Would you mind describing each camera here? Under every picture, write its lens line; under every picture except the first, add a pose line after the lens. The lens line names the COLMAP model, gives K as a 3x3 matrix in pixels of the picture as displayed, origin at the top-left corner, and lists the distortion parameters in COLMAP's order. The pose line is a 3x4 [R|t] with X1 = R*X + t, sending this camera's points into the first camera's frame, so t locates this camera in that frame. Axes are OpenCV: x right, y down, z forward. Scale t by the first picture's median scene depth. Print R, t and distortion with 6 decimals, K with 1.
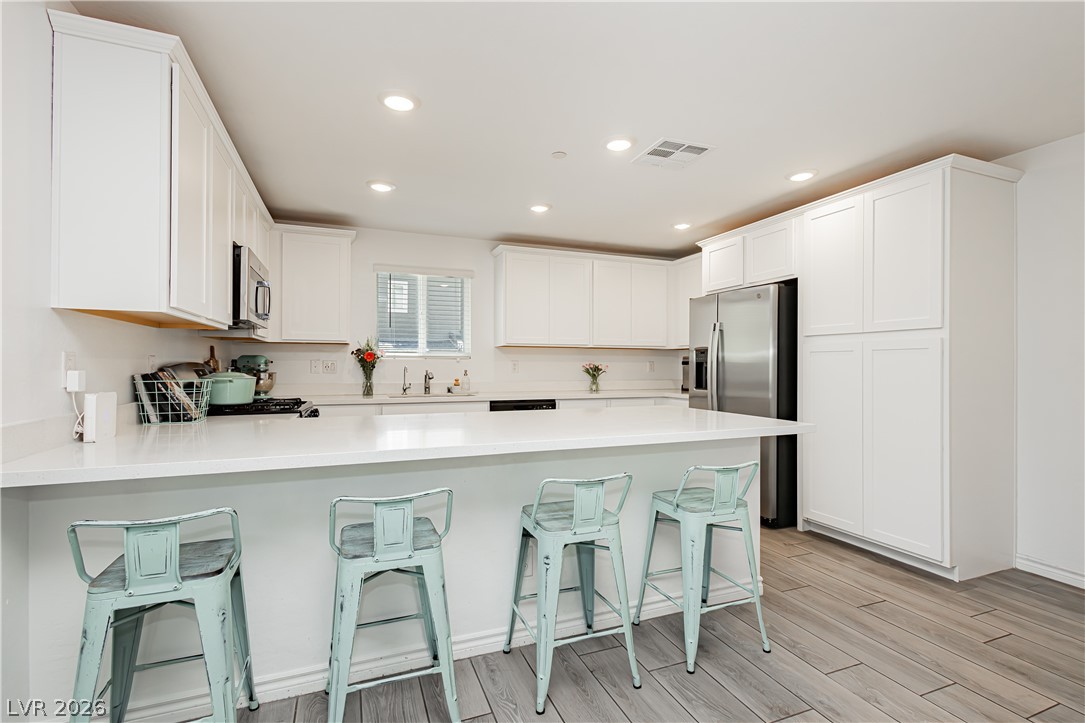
lens RADIAL K [[500.9, 0, 534.6], [0, 500.9, 363.1], [0, 0, 1]] dist [0.008541, -0.002034]
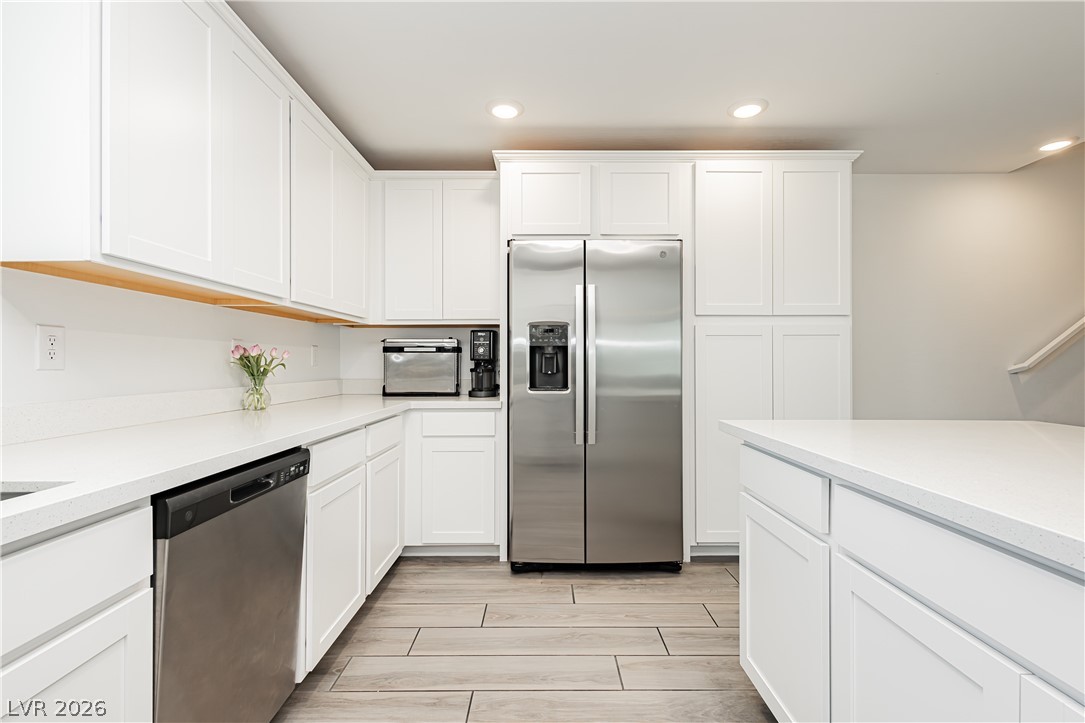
lens RADIAL K [[500.9, 0, 548.8], [0, 500.9, 363.0], [0, 0, 1]] dist [0.008541, -0.002034]
pose [[0.365734, -0.000784, 0.930719, -0.309343], [-0.003699, 0.999991, 0.002296, 0.022160], [-0.930712, -0.004282, 0.365728, 0.986949]]
